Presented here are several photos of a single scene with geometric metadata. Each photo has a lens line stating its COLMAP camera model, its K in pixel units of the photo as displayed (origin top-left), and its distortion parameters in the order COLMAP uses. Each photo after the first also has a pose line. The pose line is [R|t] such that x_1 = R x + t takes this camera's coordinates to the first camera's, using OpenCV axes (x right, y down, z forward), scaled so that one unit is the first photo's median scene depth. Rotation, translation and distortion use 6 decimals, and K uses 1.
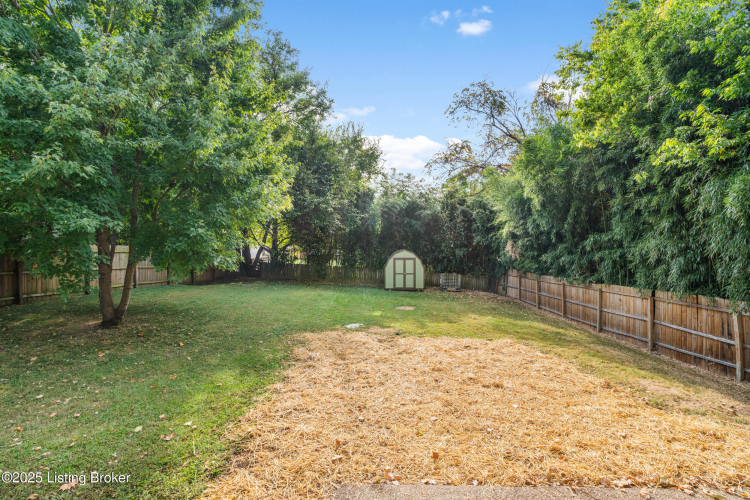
lens RADIAL K [[338.0, 0, 379.7], [0, 338.0, 249.1], [0, 0, 1]] dist [0.000543, -0.000553]
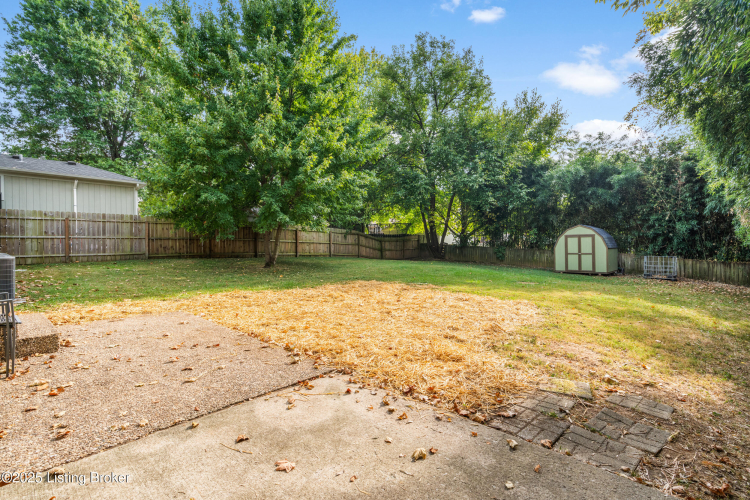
lens RADIAL K [[338.0, 0, 378.5], [0, 338.0, 247.3], [0, 0, 1]] dist [0.000543, -0.000553]
pose [[0.743401, -0.008034, -0.668798, 0.261999], [0.011585, 0.999933, 0.000865, 0.049750], [0.668746, -0.008391, 0.743443, 0.044342]]
